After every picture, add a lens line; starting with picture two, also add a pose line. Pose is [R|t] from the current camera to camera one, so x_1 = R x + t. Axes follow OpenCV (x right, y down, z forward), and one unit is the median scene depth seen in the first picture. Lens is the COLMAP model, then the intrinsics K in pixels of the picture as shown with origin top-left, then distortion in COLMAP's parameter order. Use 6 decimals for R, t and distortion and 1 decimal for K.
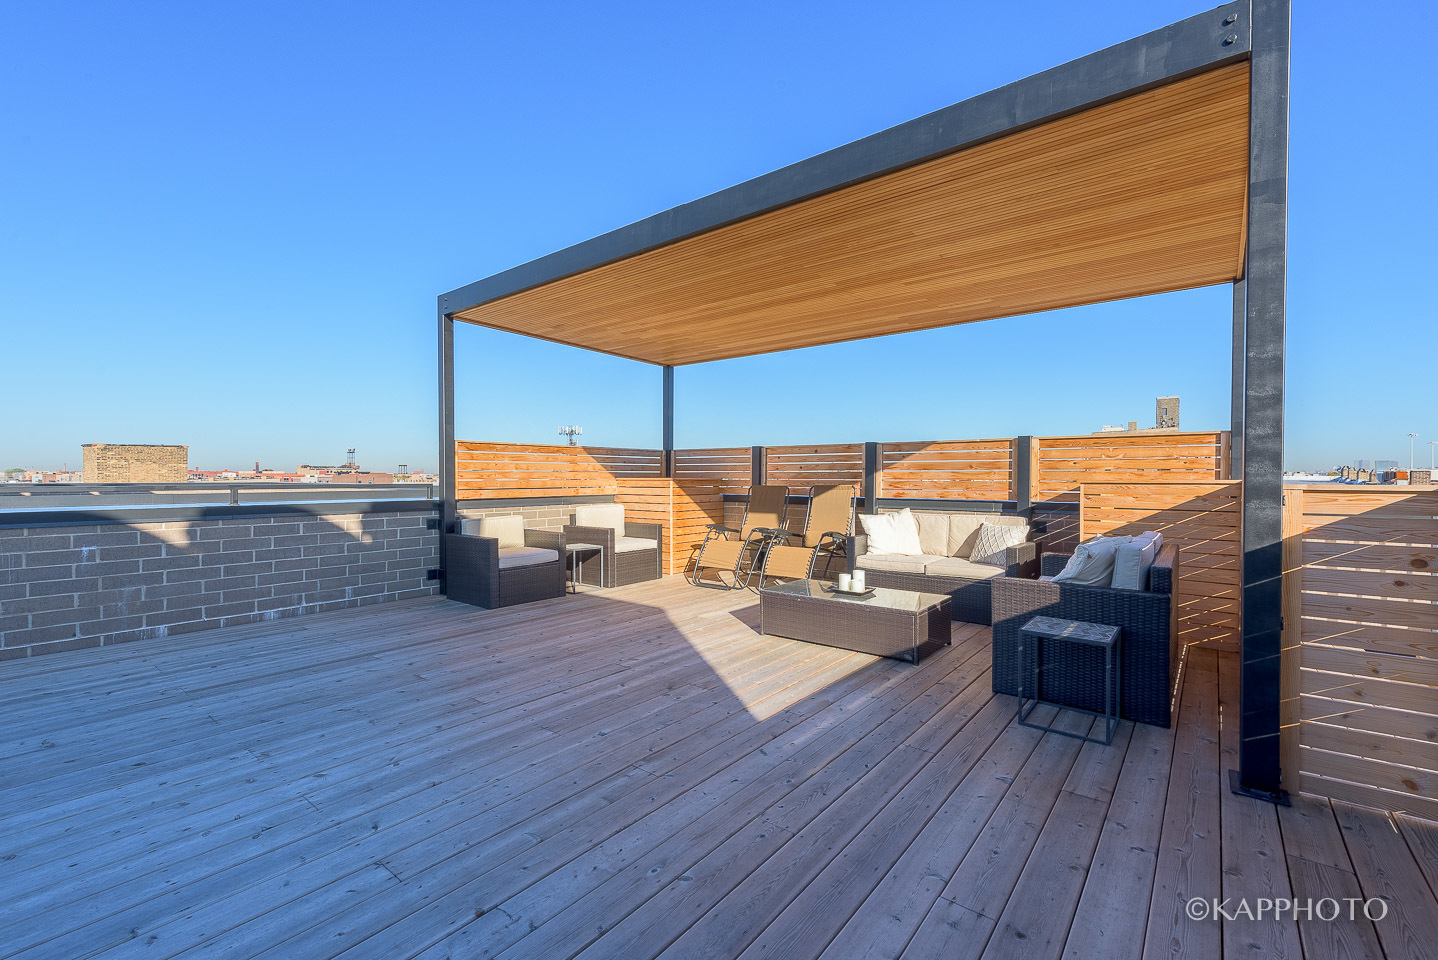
lens RADIAL K [[650.0, 0, 667.0], [0, 650.0, 480.3], [0, 0, 1]] dist [0.002089, 0.000074]
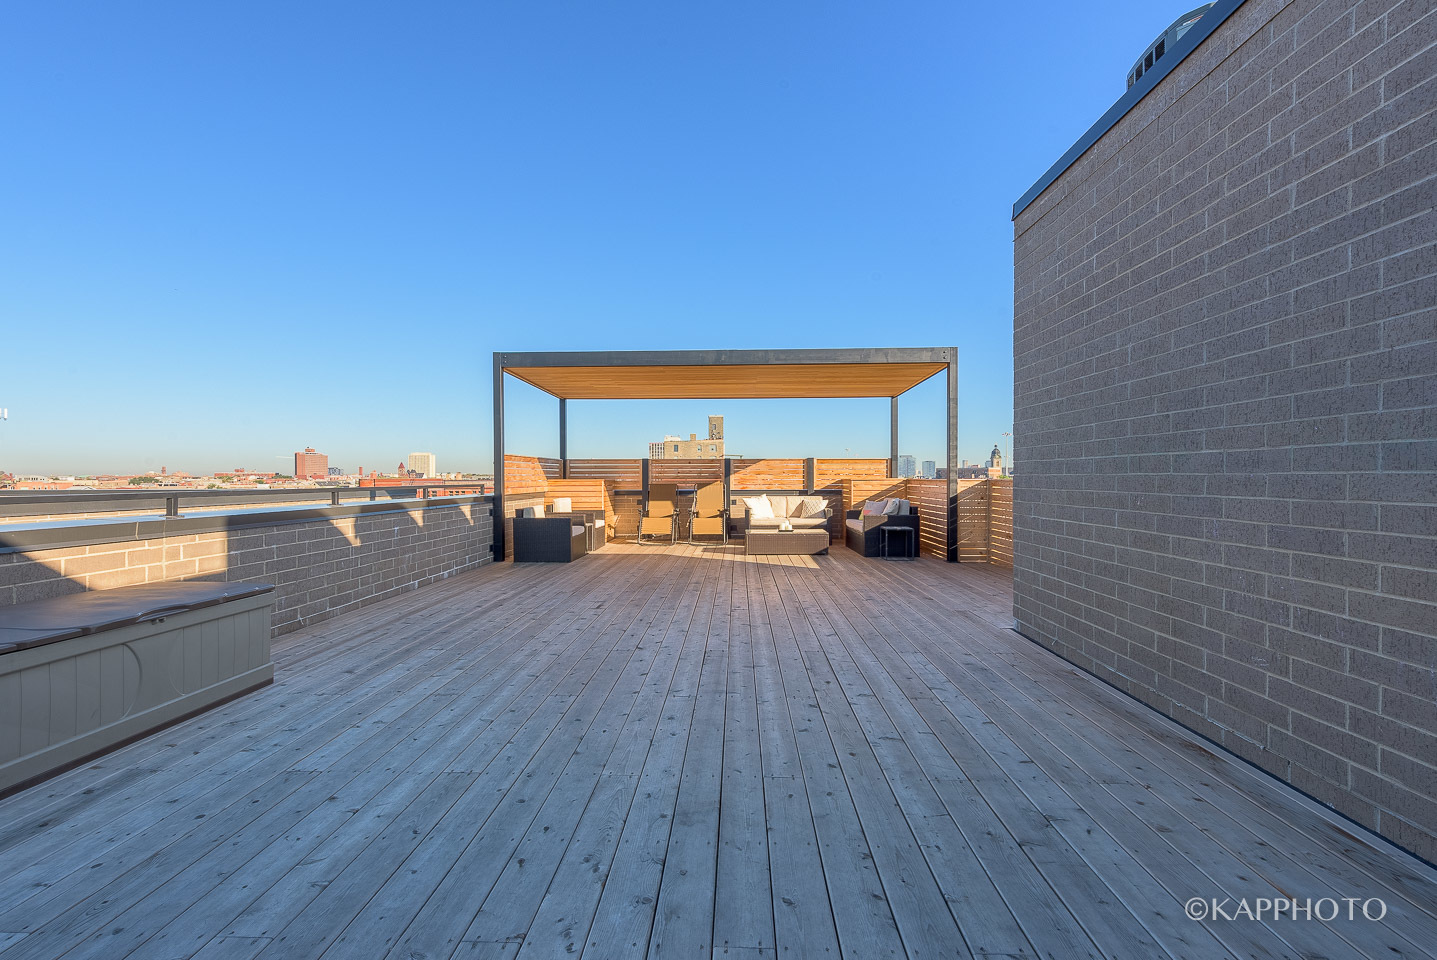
lens RADIAL K [[649.6, 0, 666.5], [0, 649.6, 480.3], [0, 0, 1]] dist [0.002089, 0.000074]
pose [[0.833920, -0.005461, 0.551859, -0.862609], [0.007485, 0.999971, -0.001415, 0.002273], [-0.551835, 0.005311, 0.833936, -0.410994]]
